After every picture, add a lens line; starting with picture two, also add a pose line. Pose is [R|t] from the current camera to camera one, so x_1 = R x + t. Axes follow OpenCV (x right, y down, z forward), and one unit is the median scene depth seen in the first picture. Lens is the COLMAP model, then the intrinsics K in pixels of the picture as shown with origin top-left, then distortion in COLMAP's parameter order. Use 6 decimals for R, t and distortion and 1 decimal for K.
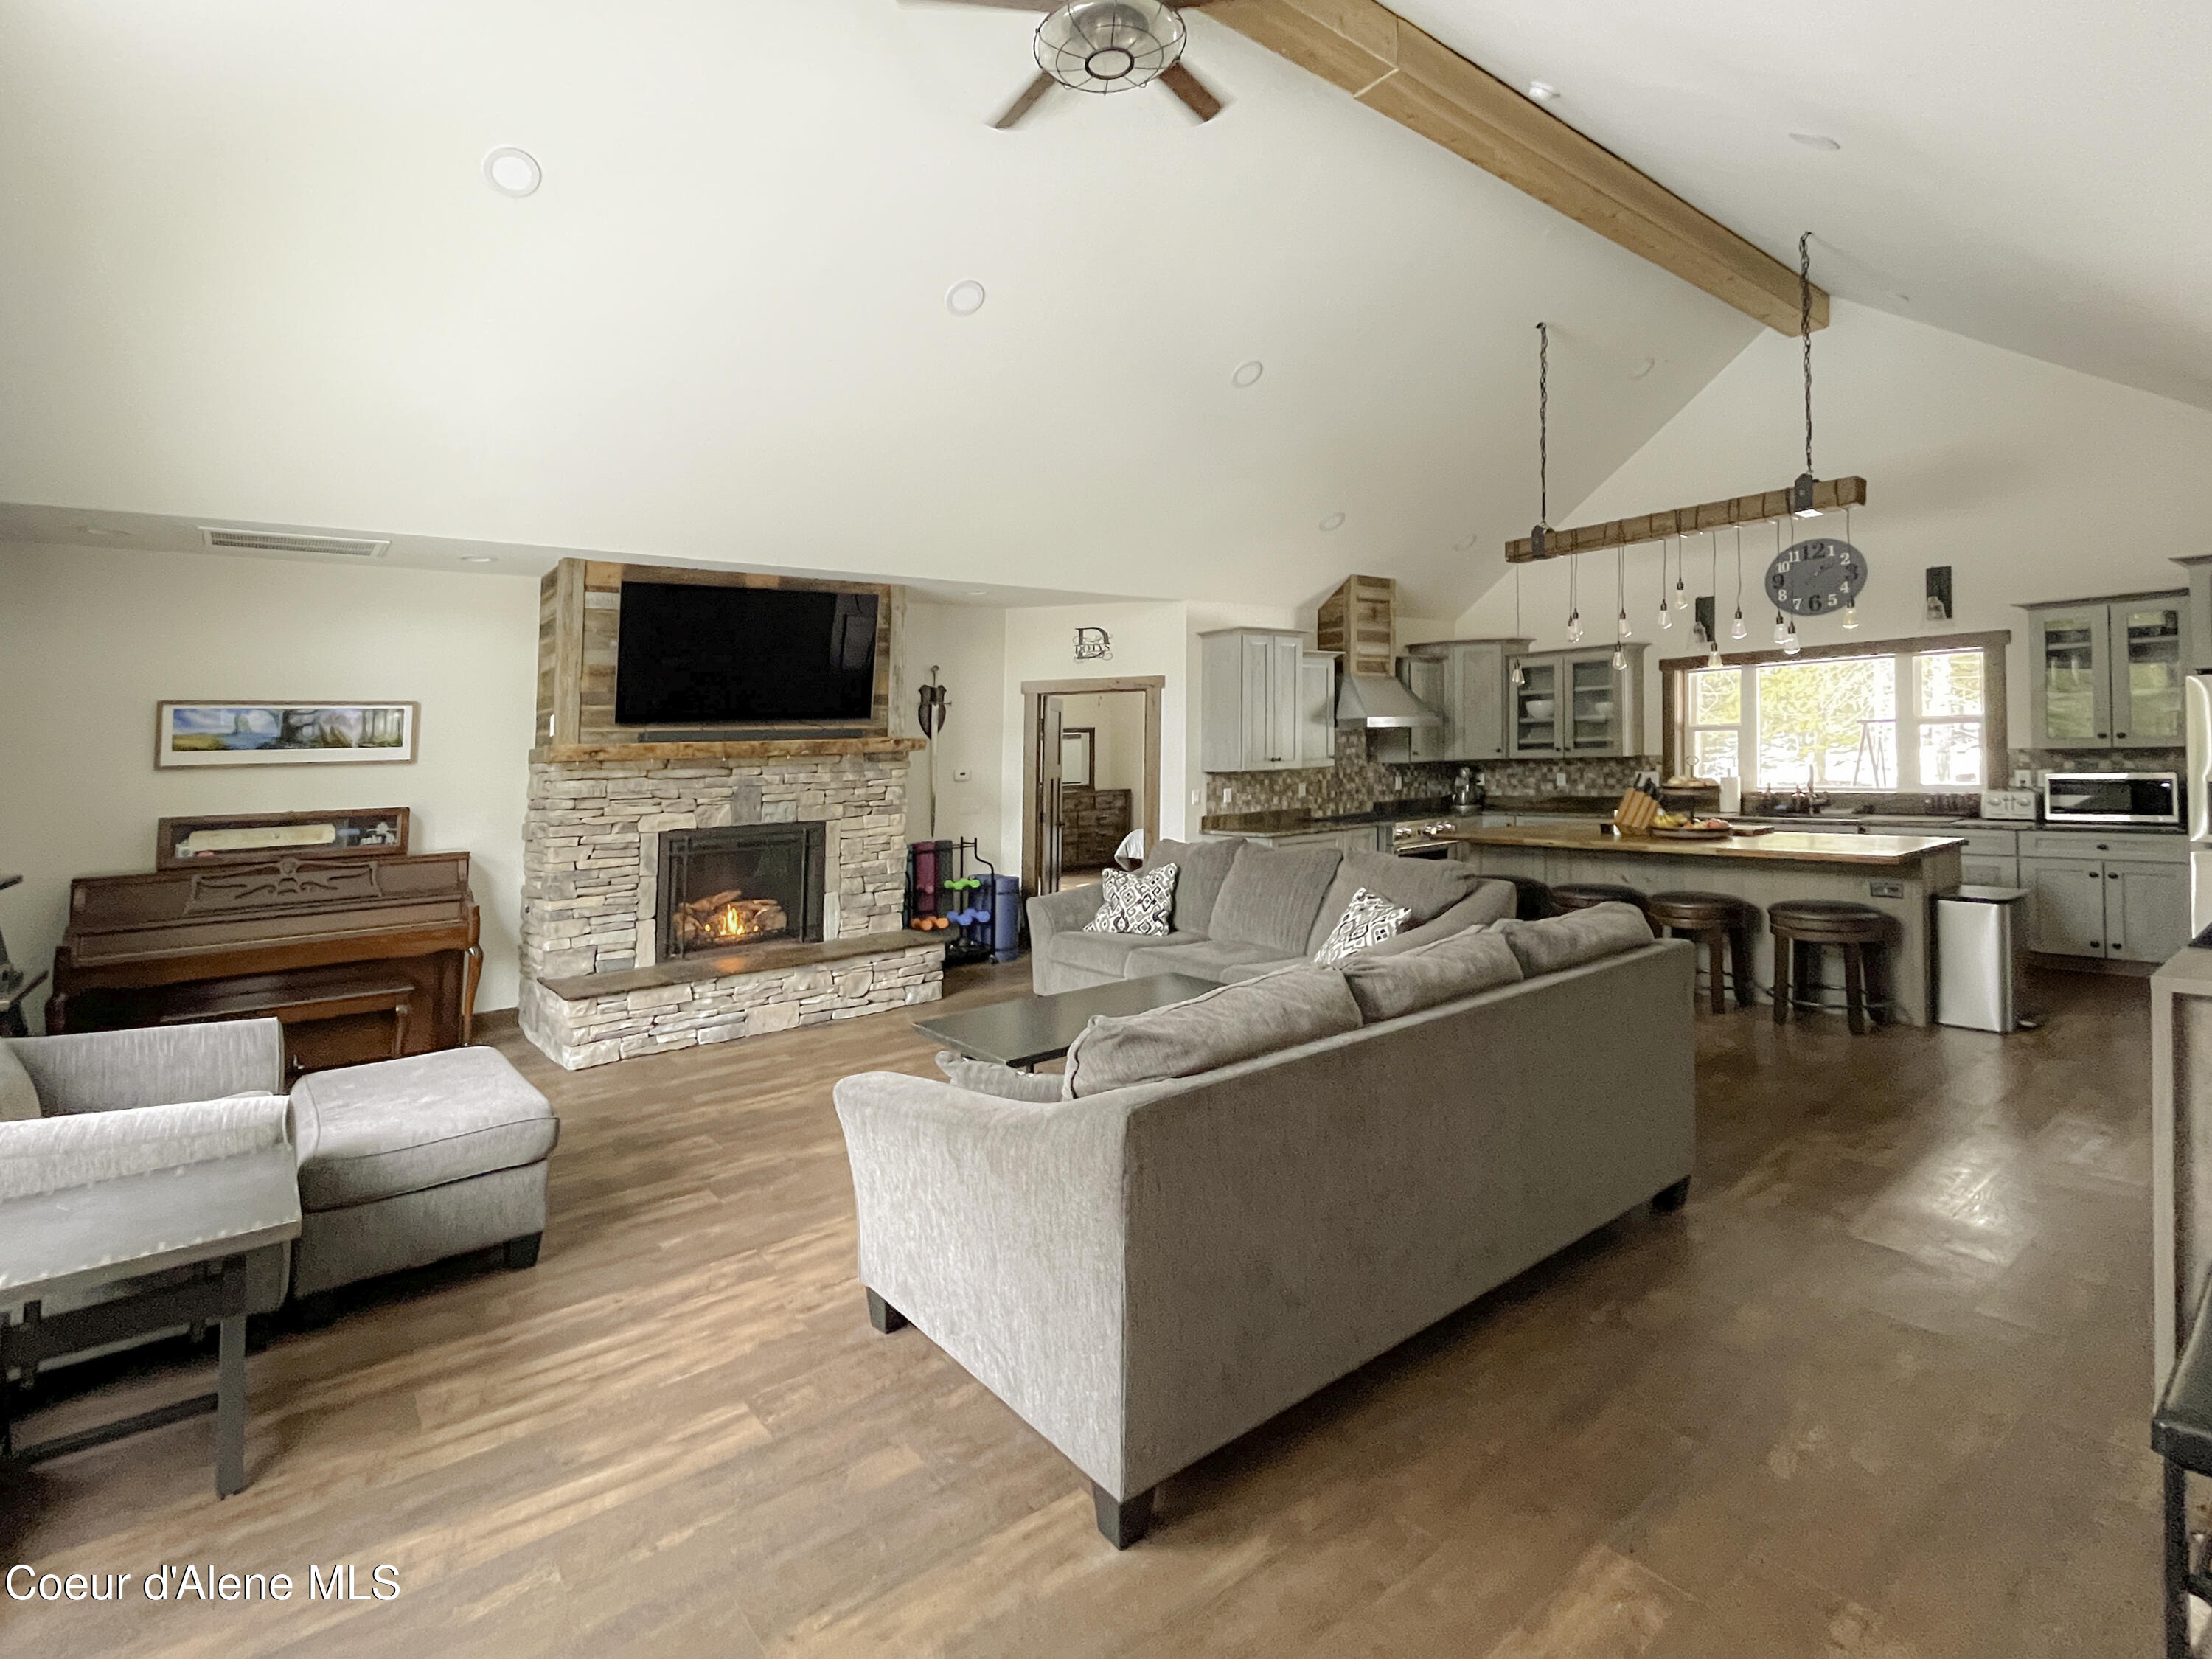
lens RADIAL K [[938.8, 0, 953.8], [0, 938.8, 832.8], [0, 0, 1]] dist [-0.002391, -0.000607]
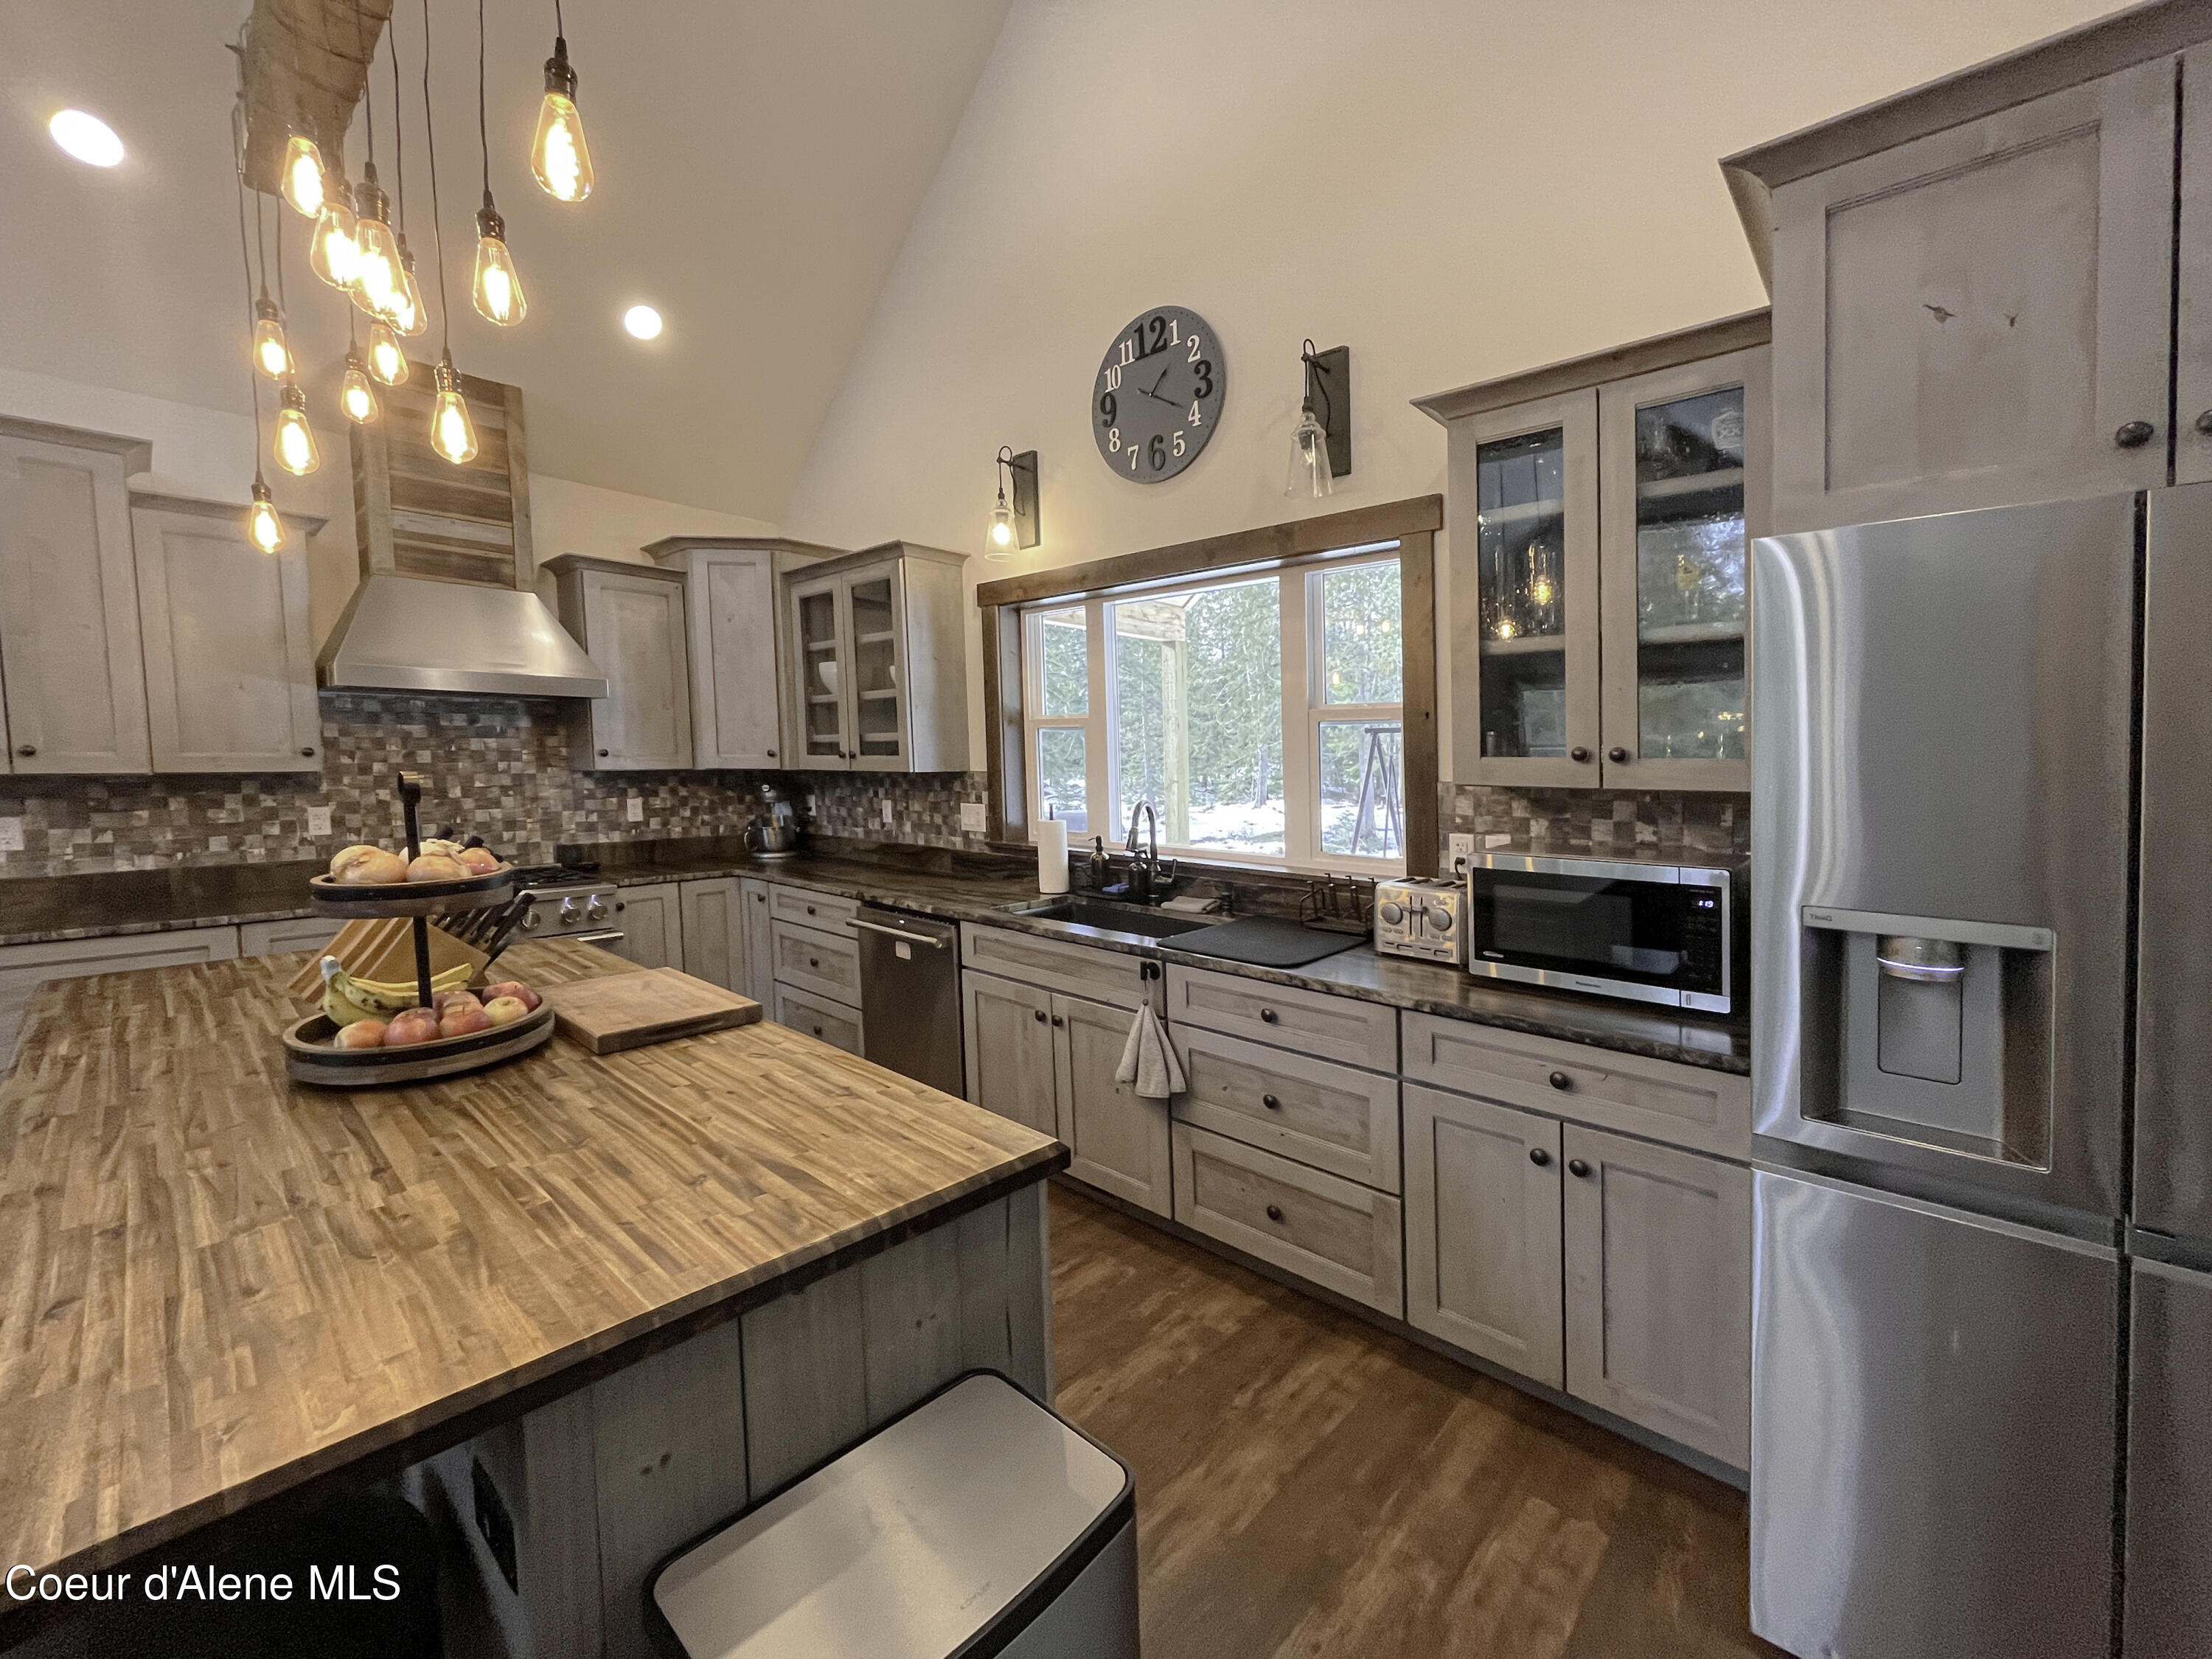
lens RADIAL K [[902.7, 0, 1104.1], [0, 902.7, 823.1], [0, 0, 1]] dist [-0.000008, -0.000002]
pose [[0.967596, 0.020507, 0.251669, 0.814994], [-0.017827, 0.999758, -0.012923, -0.058755], [-0.251873, 0.008017, 0.967727, 0.598565]]
